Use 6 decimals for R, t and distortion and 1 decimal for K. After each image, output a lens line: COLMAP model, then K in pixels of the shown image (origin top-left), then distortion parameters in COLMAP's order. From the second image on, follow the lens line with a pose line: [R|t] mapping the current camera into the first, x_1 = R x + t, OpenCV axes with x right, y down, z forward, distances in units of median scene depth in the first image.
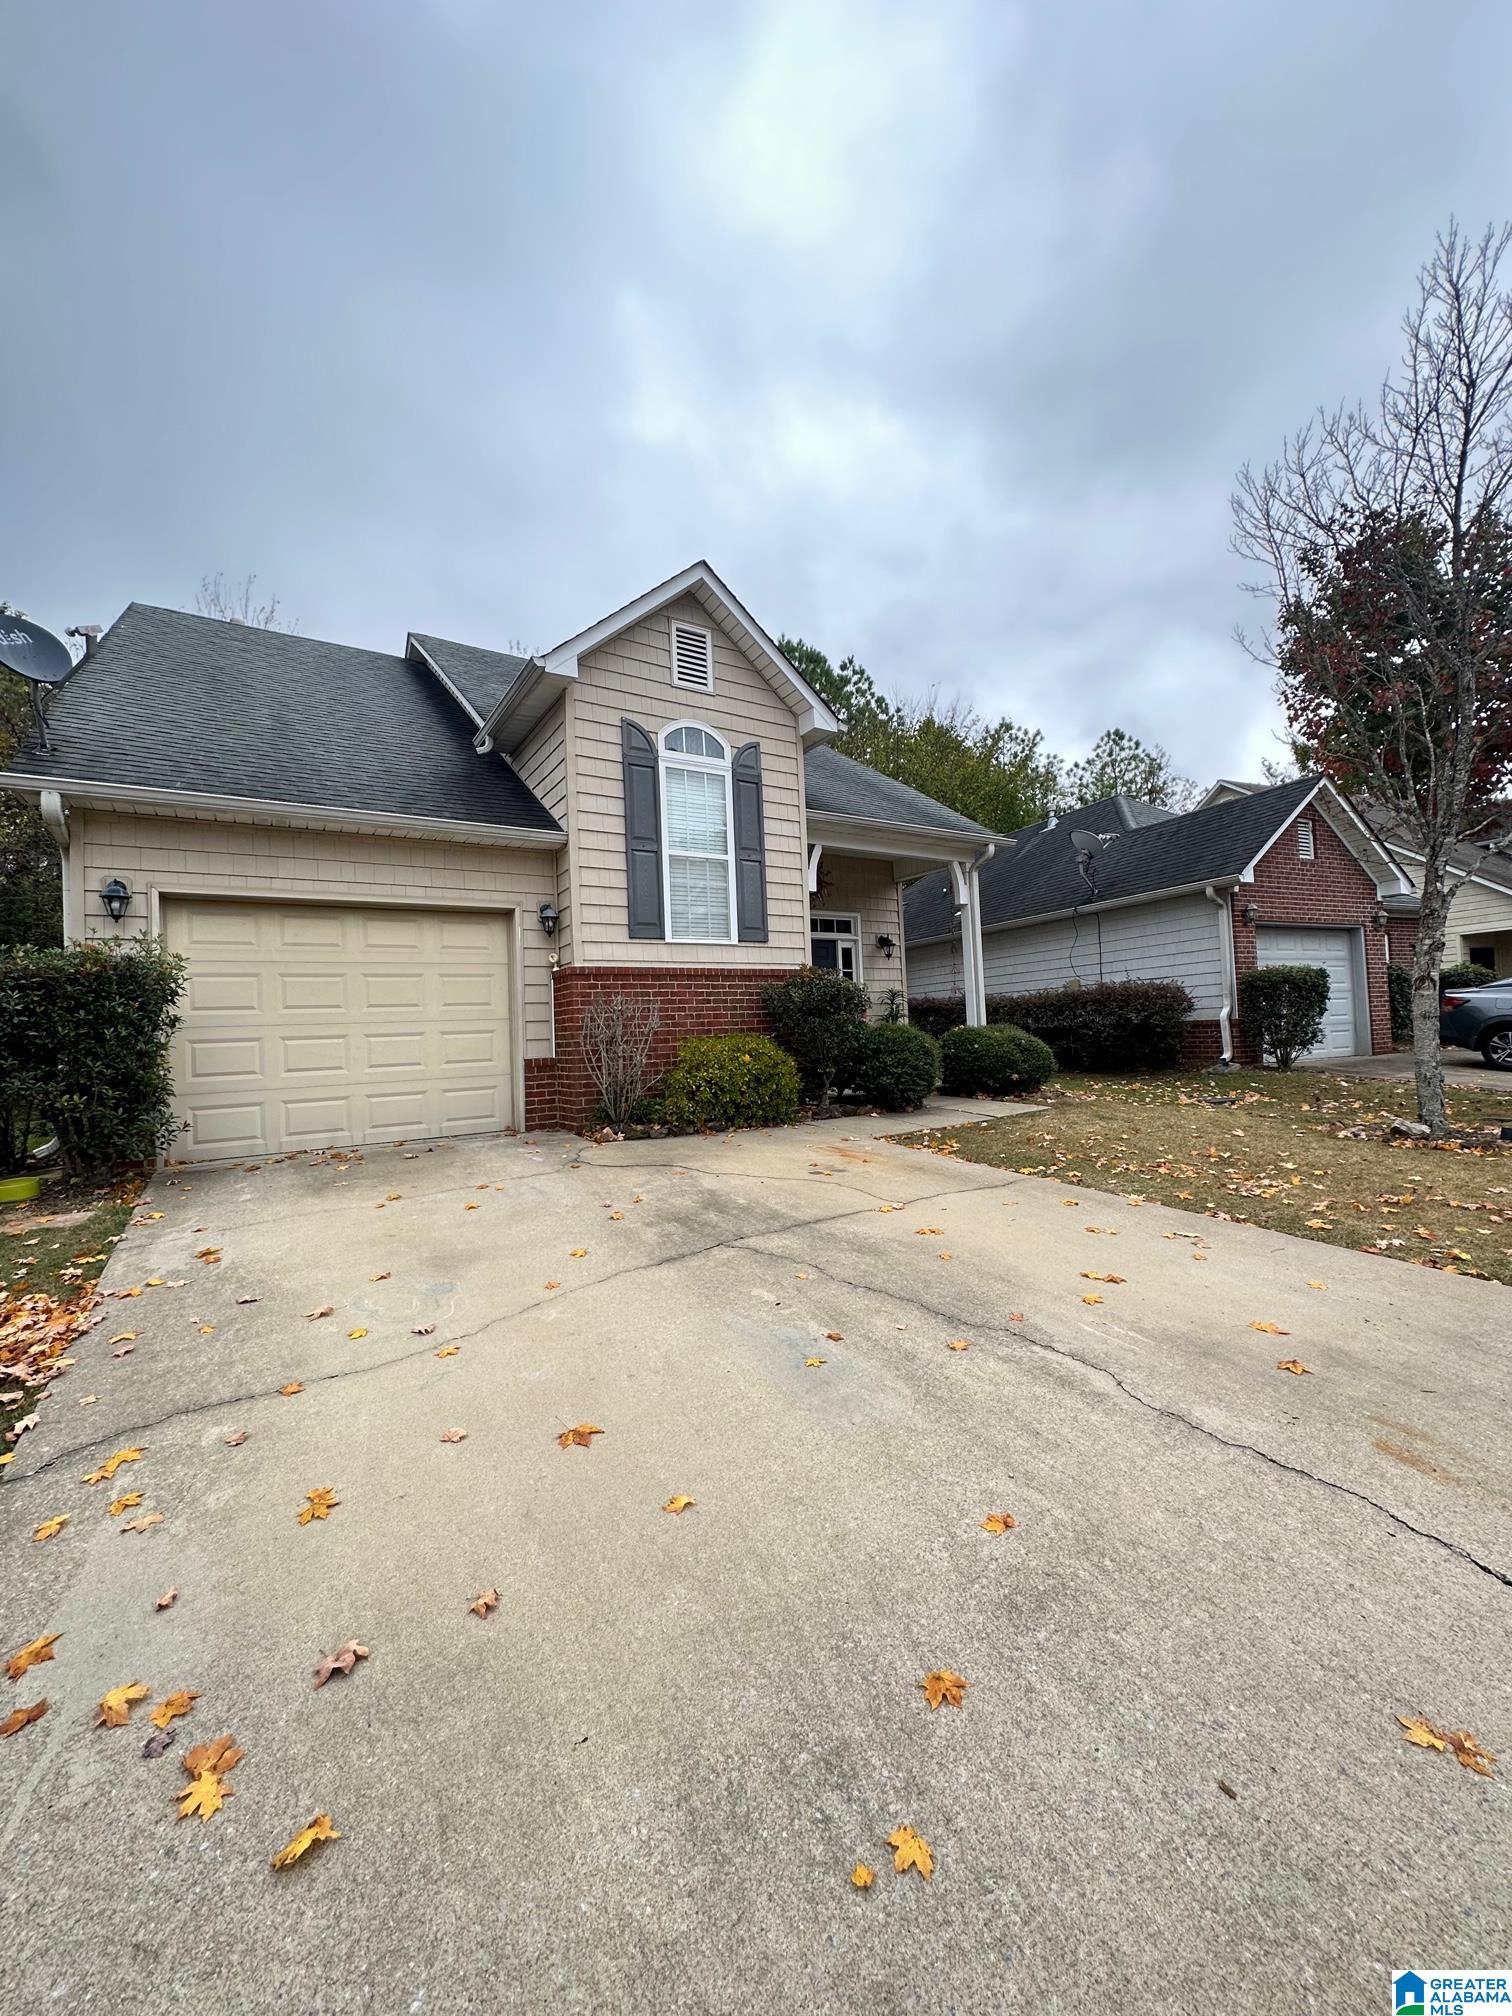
lens RADIAL K [[798.4, 0, 764.4], [0, 798.4, 1008.0], [0, 0, 1]] dist [-0.001010, 0.000063]
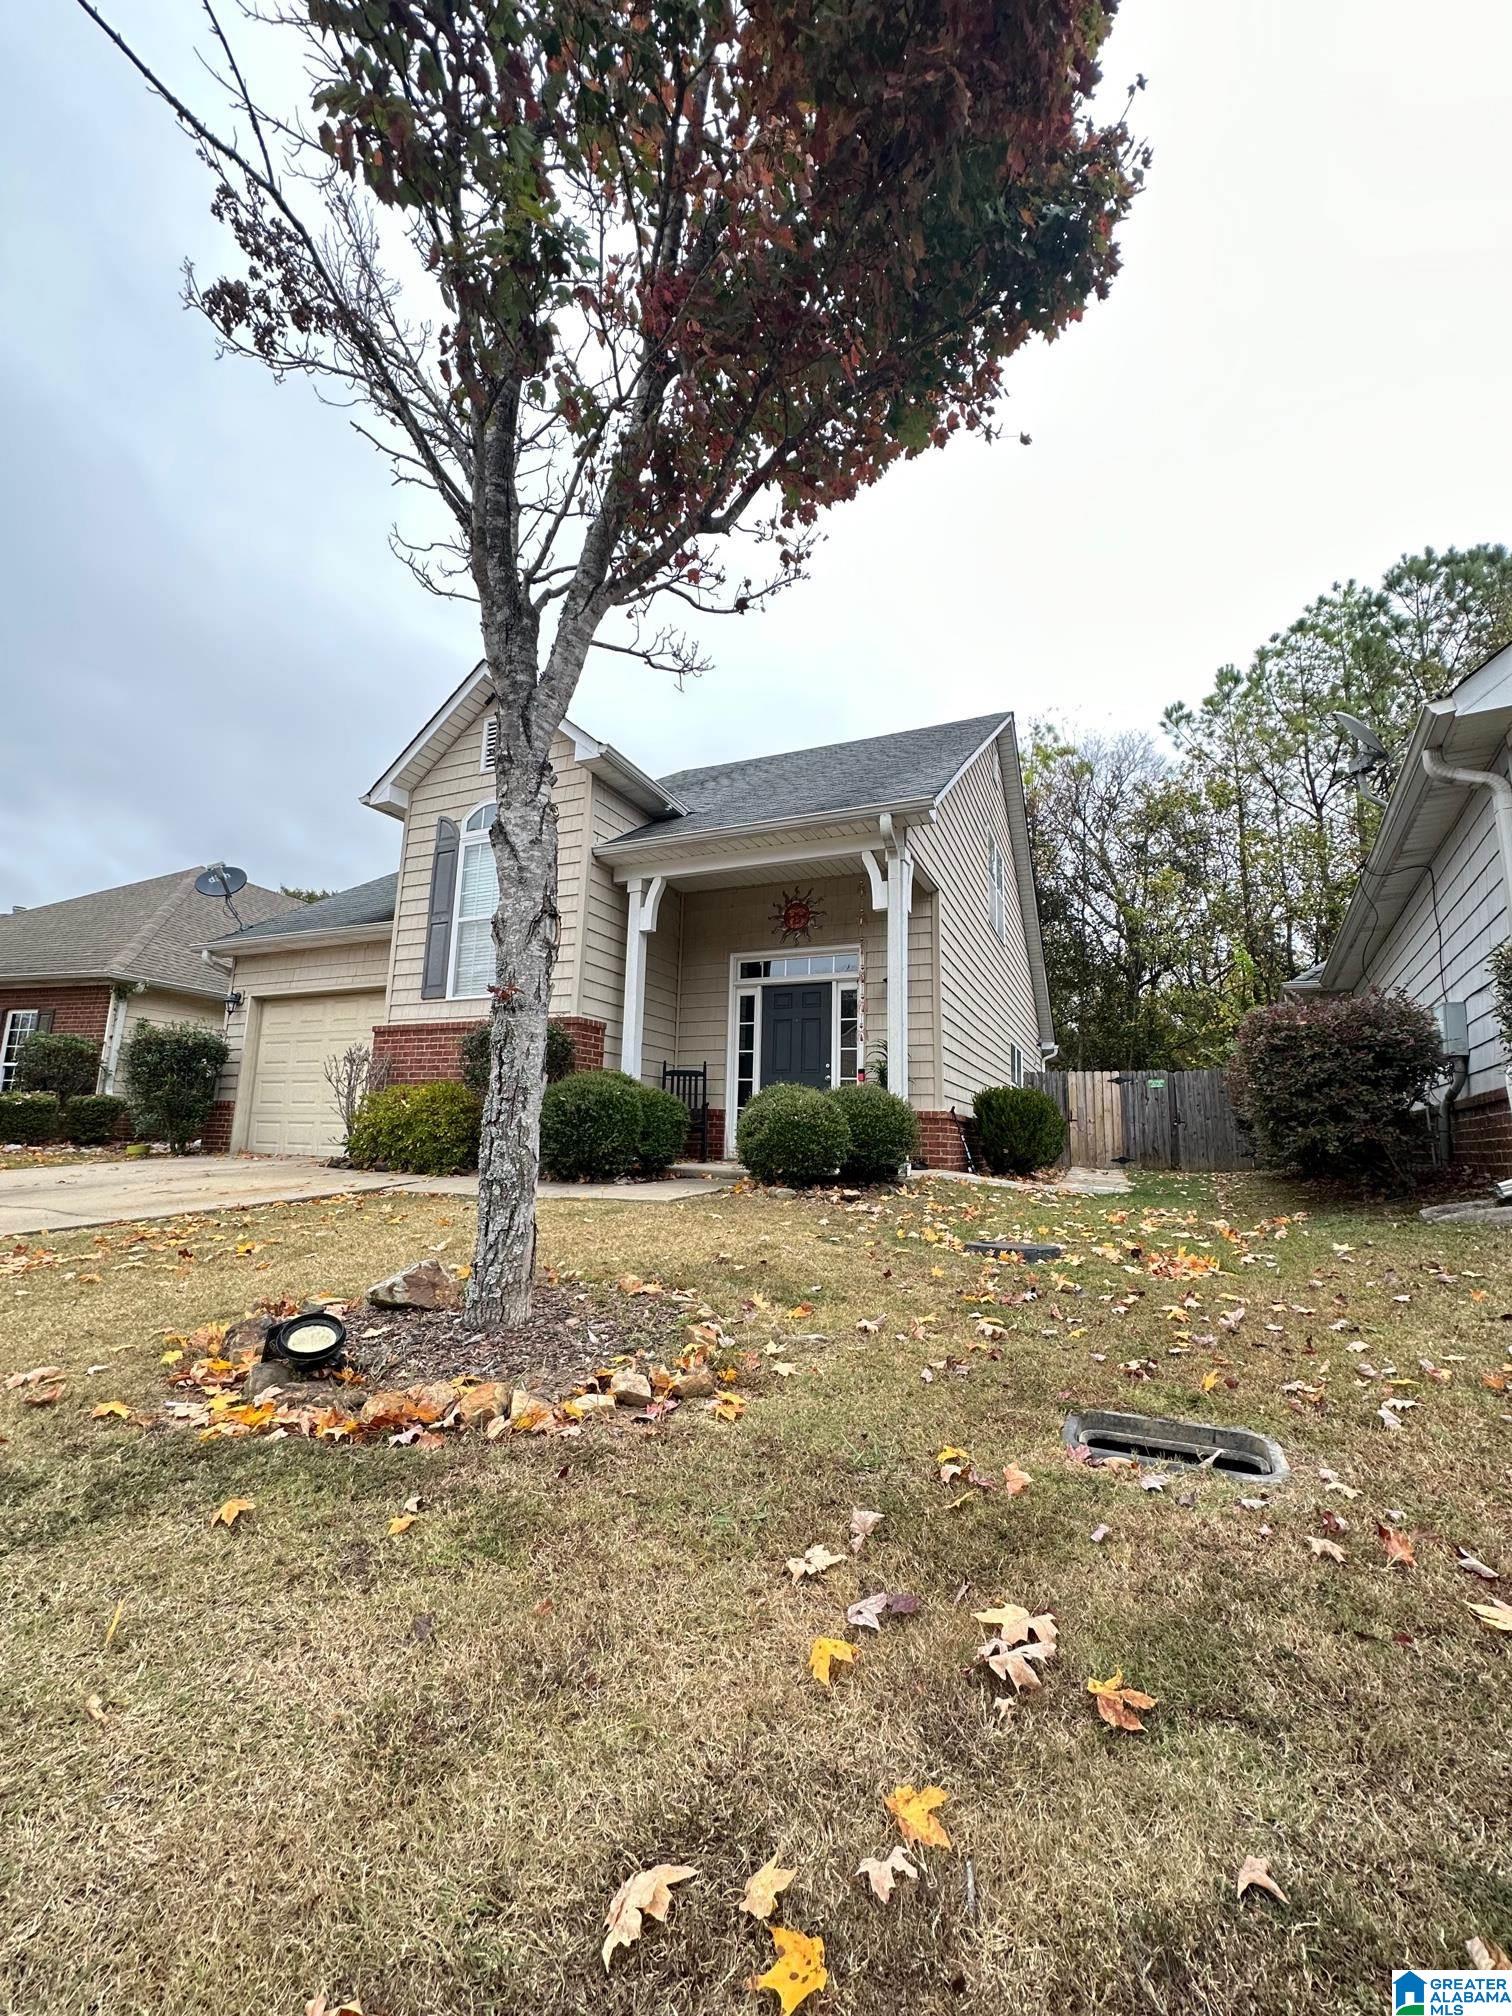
lens RADIAL K [[798.4, 0, 758.2], [0, 798.4, 1005.6], [0, 0, 1]] dist [-0.001010, 0.000063]
pose [[0.552178, -0.083252, -0.829559, 1.031644], [-0.019044, 0.993483, -0.112379, 0.040949], [0.833508, 0.077852, 0.546994, 0.751126]]
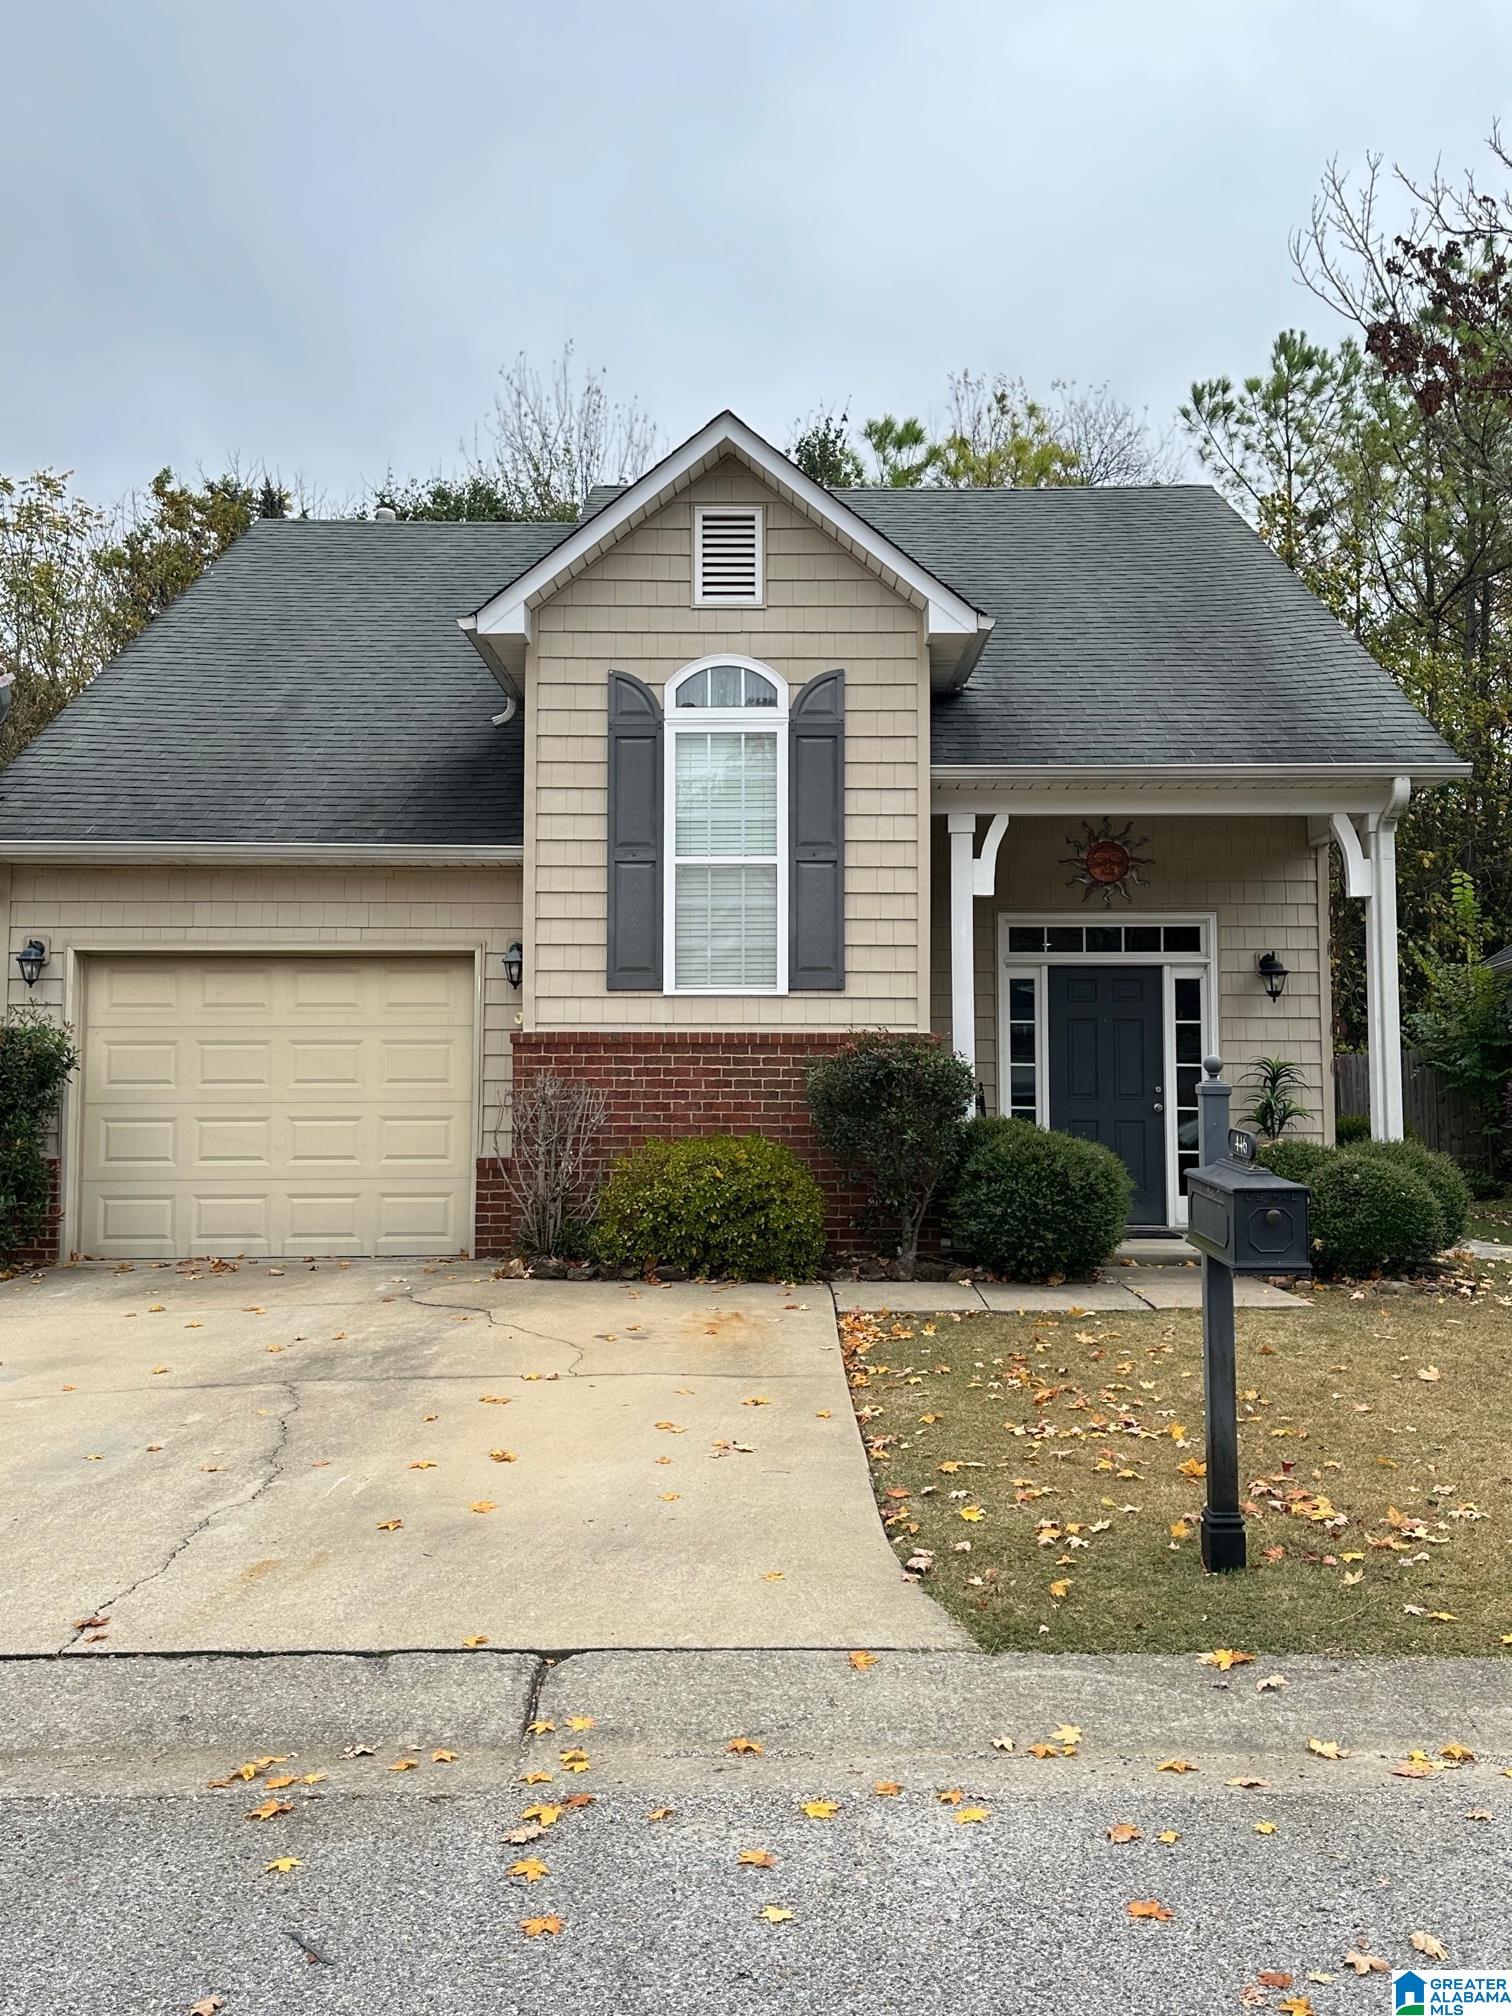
lens RADIAL K [[1757.7, 0, 756.1], [0, 1757.7, 1003.7], [0, 0, 1]] dist [0.137902, 0.005975]
pose [[0.840702, 0.005331, -0.541472, 0.743276], [-0.017874, 0.999680, -0.017909, -0.049526], [0.541203, 0.024735, 0.840528, -0.206028]]
